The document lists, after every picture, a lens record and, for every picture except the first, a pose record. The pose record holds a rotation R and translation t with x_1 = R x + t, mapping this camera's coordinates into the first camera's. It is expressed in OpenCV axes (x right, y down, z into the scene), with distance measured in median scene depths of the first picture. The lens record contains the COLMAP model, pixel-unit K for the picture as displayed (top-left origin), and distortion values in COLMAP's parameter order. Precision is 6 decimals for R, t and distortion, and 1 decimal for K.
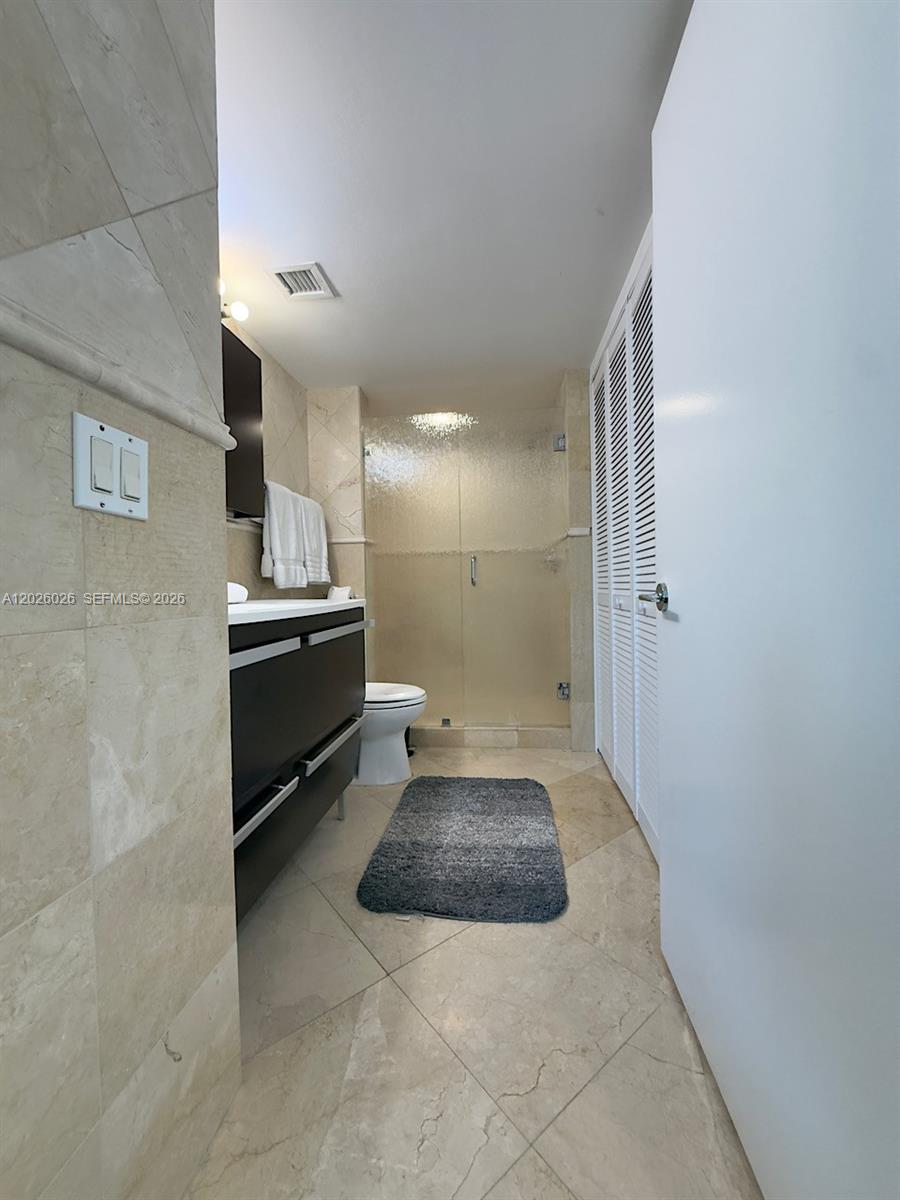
lens RADIAL K [[477.1, 0, 452.6], [0, 477.1, 593.8], [0, 0, 1]] dist [-0.002017, 0.000149]
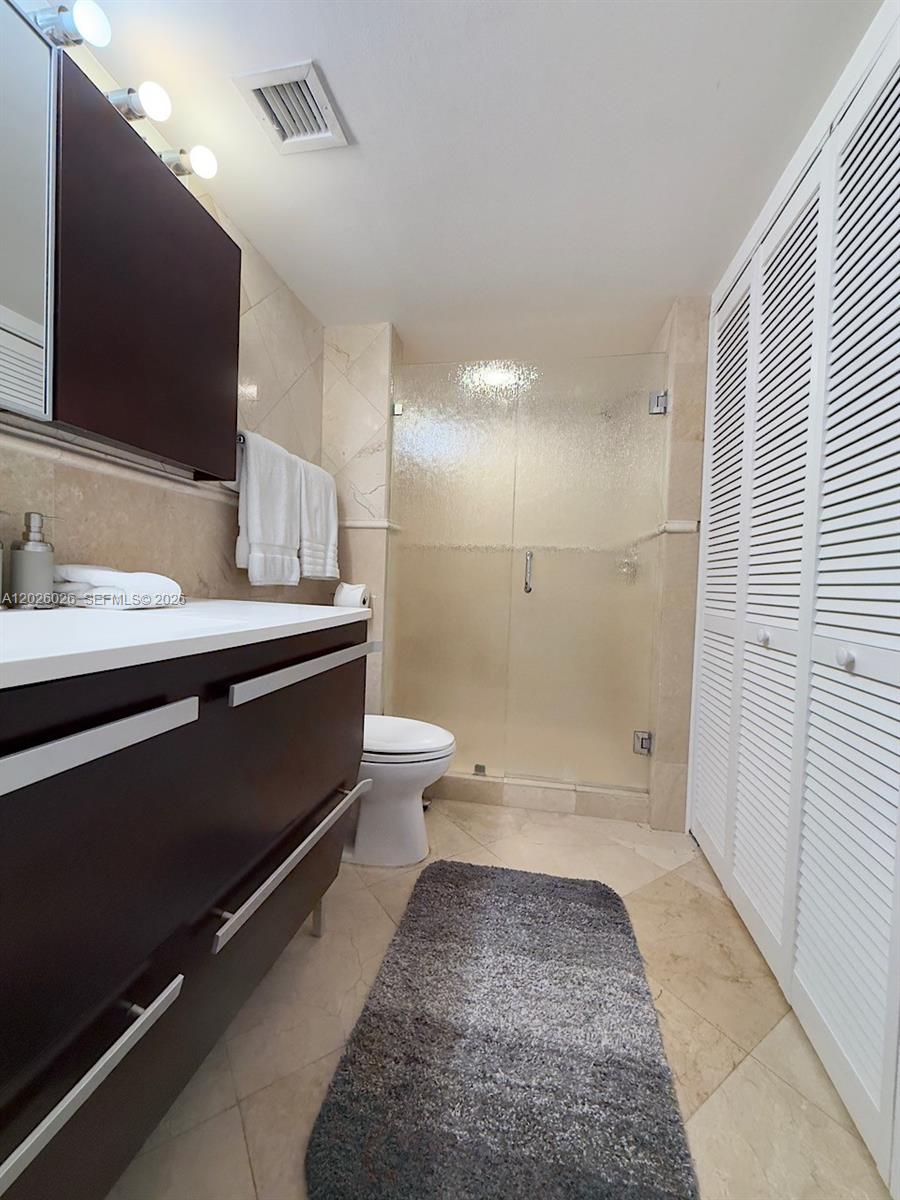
lens RADIAL K [[477.1, 0, 452.6], [0, 477.1, 593.8], [0, 0, 1]] dist [-0.002017, 0.000149]
pose [[0.995188, 0.056963, -0.079727, -0.014439], [-0.056309, 0.998359, 0.010430, -0.018166], [0.080190, -0.005890, 0.996762, 0.277896]]
